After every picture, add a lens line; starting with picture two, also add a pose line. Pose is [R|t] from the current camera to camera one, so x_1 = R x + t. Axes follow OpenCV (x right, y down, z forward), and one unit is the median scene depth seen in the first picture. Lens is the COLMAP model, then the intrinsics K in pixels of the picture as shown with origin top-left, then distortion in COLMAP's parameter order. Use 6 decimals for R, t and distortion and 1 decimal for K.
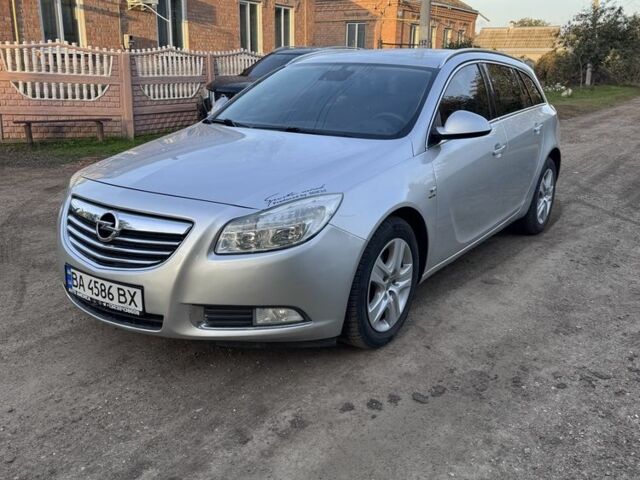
lens RADIAL K [[604.6, 0, 320.0], [0, 604.6, 240.0], [0, 0, 1]] dist [0.117650, -0.241361]
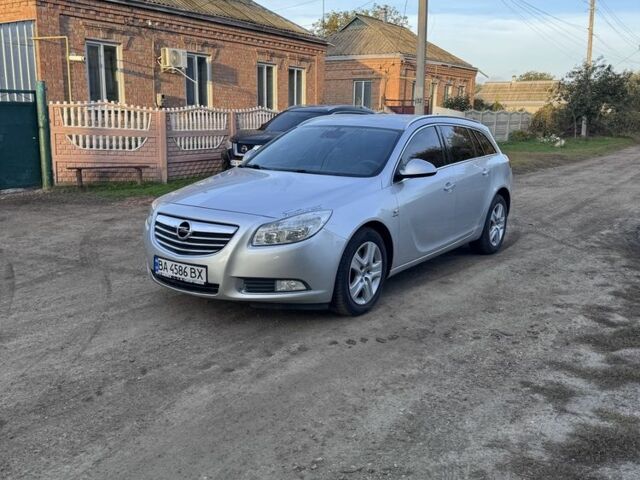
lens RADIAL K [[604.6, 0, 320.0], [0, 604.6, 240.0], [0, 0, 1]] dist [0.117650, -0.241361]
pose [[0.999822, 0.004022, -0.018434, 0.023521], [-0.005447, 0.996947, -0.077896, 0.083022], [0.018064, 0.077983, 0.996791, -0.377811]]
